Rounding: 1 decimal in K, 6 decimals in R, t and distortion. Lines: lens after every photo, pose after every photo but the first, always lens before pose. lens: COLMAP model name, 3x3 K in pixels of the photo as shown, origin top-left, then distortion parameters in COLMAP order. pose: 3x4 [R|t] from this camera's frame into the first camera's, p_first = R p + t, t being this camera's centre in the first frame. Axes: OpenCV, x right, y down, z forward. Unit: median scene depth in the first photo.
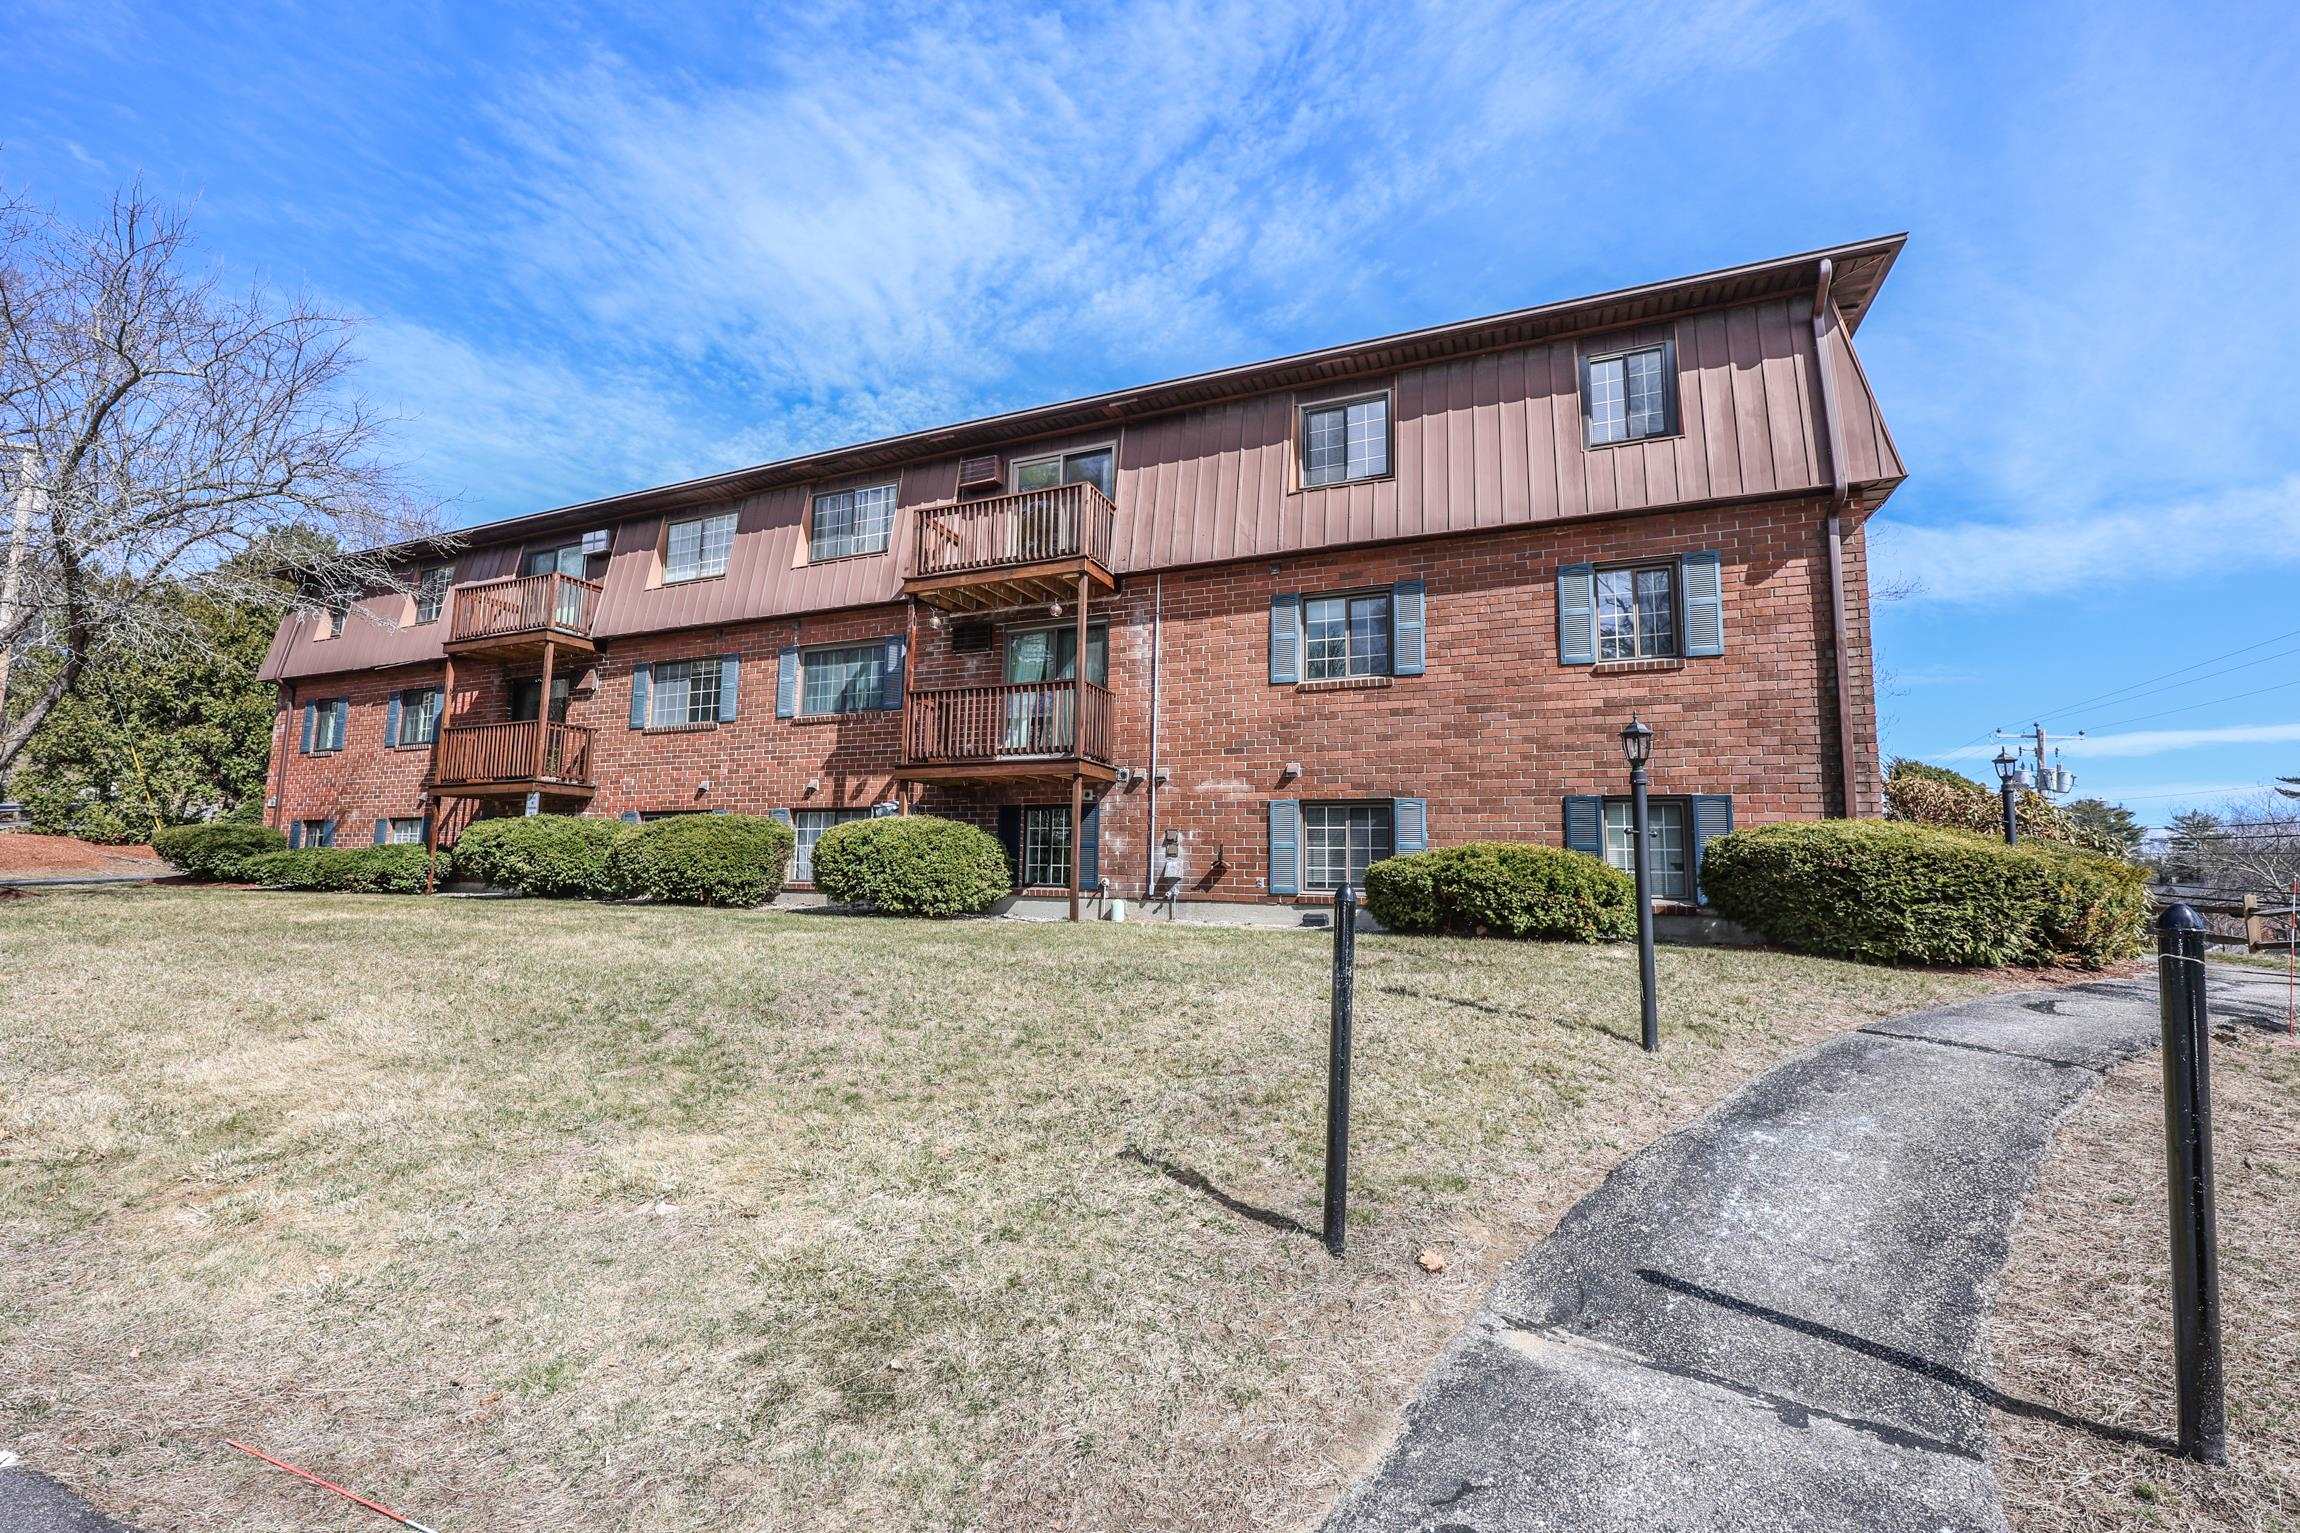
lens RADIAL K [[941.0, 0, 1134.0], [0, 941.0, 775.0], [0, 0, 1]] dist [0.002948, 0.000143]
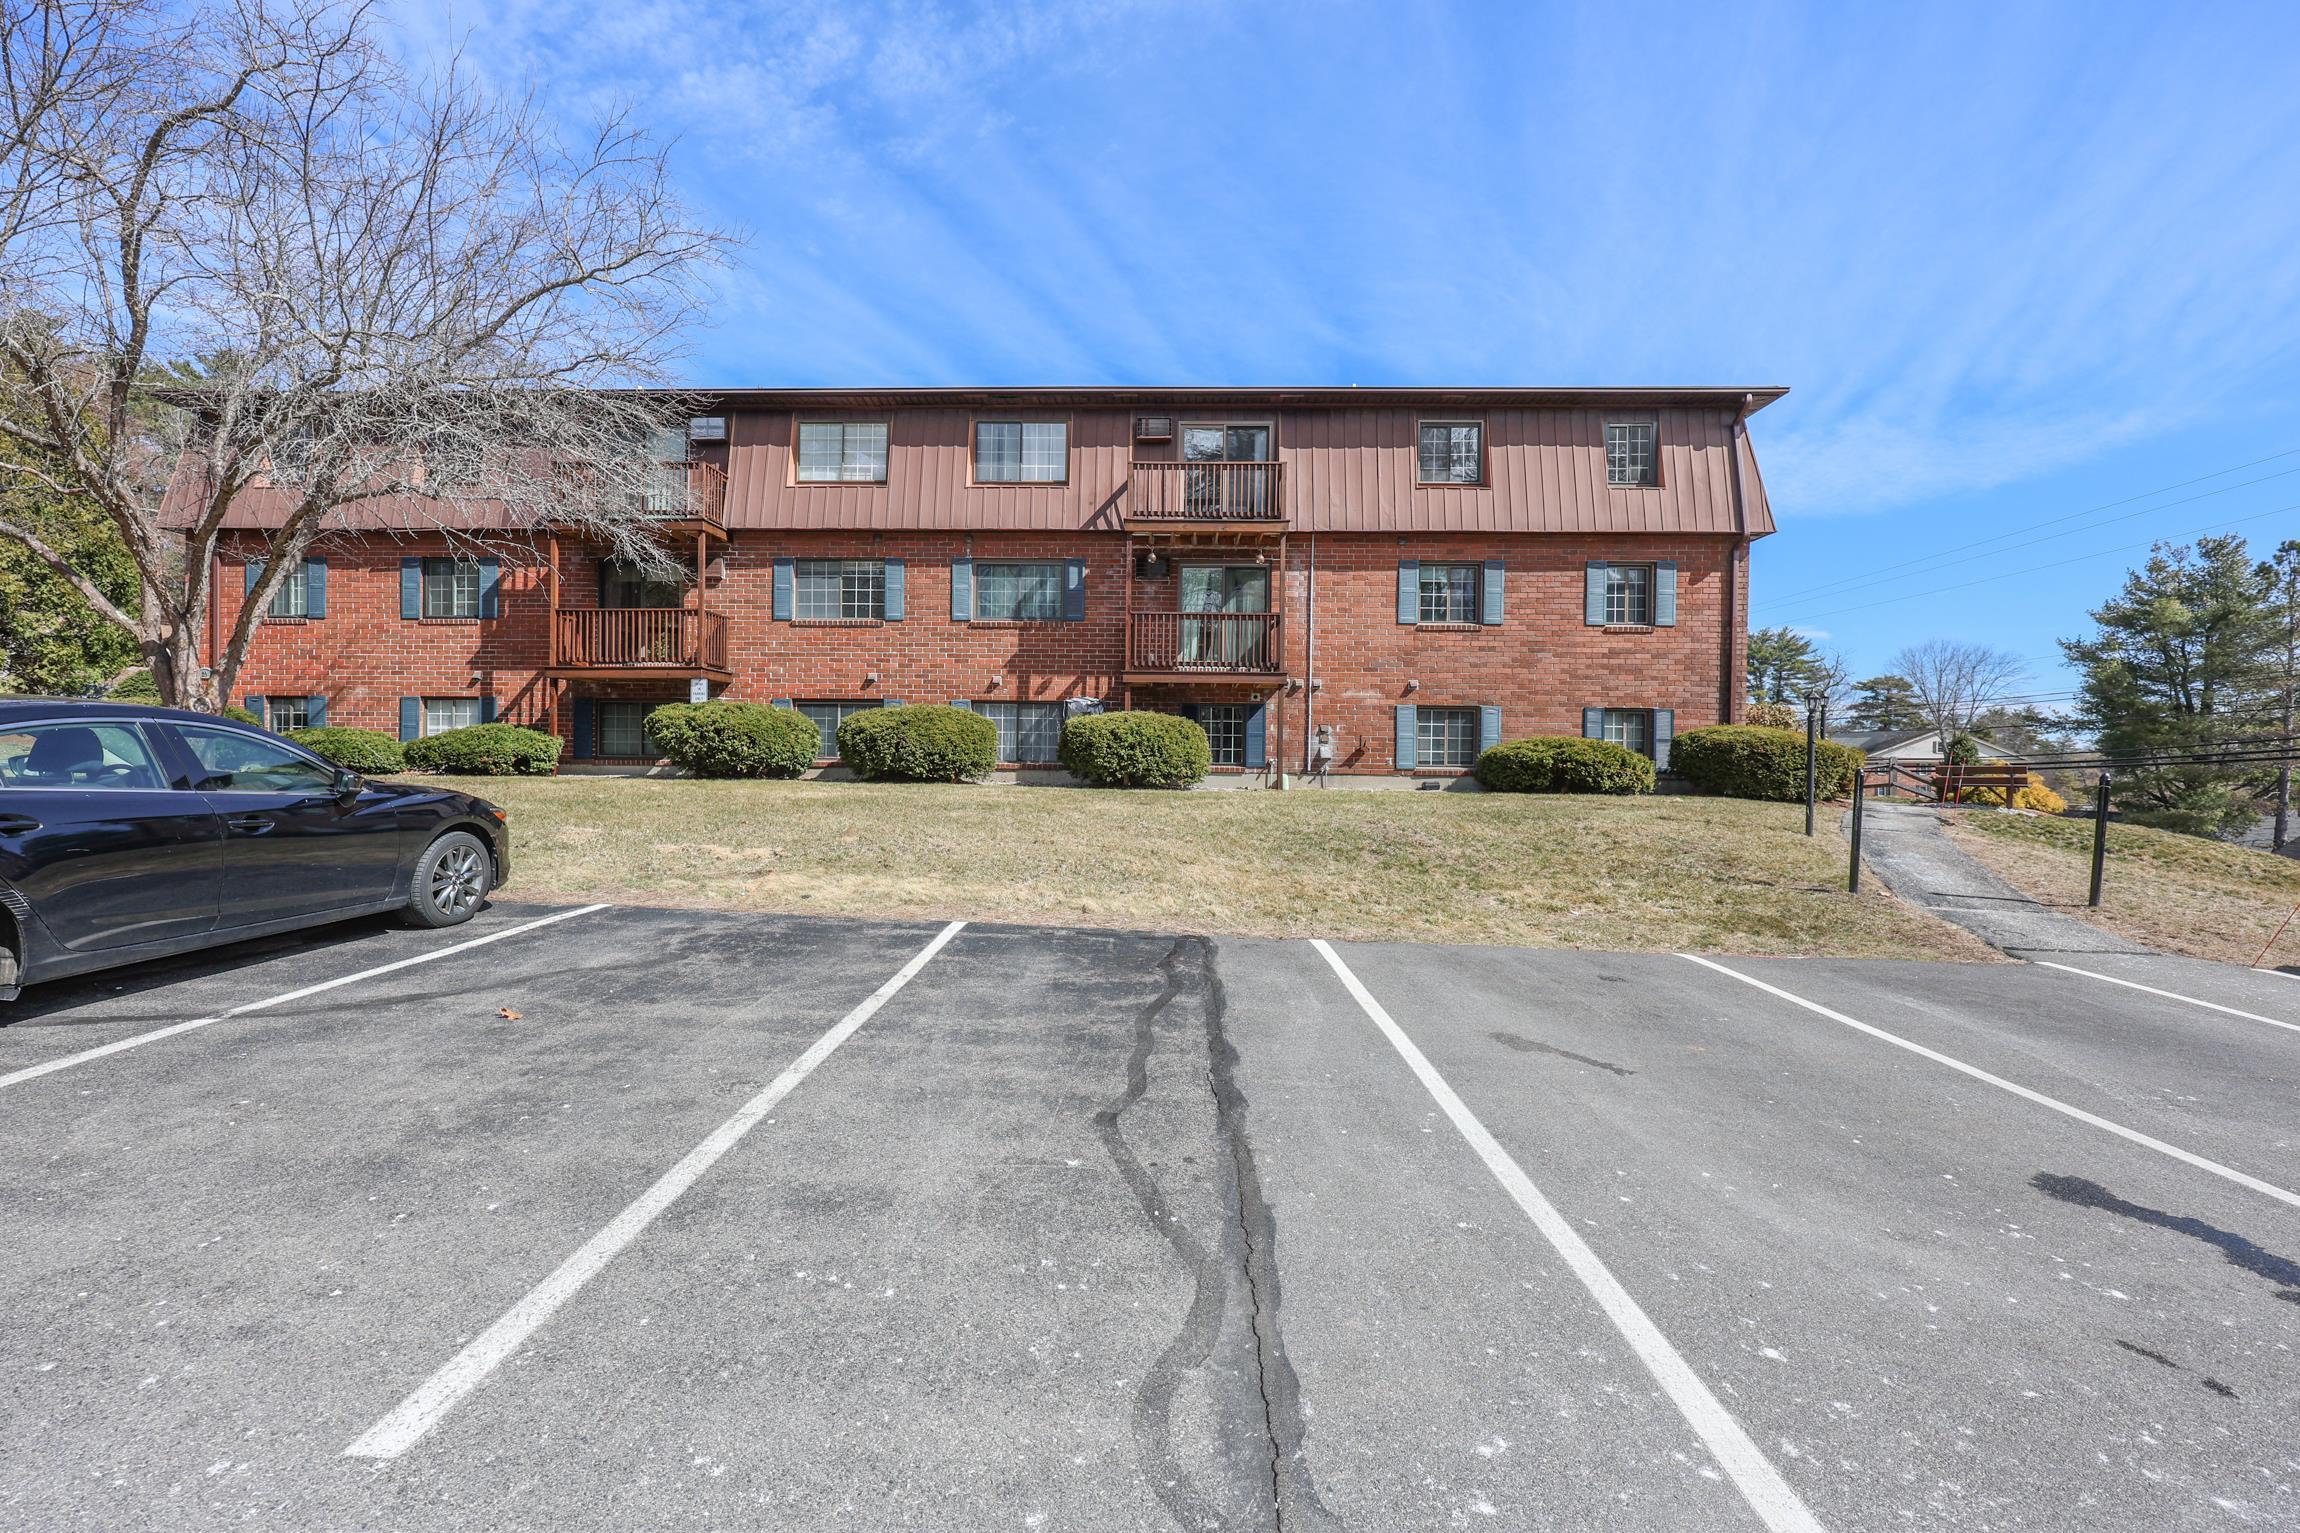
lens RADIAL K [[922.2, 0, 1146.4], [0, 922.2, 767.4], [0, 0, 1]] dist [0.010935, -0.003055]
pose [[0.932134, -0.008368, 0.362016, -0.696297], [-0.036794, 0.992370, 0.117676, -0.029431], [-0.360239, -0.123010, 0.924714, -0.181048]]
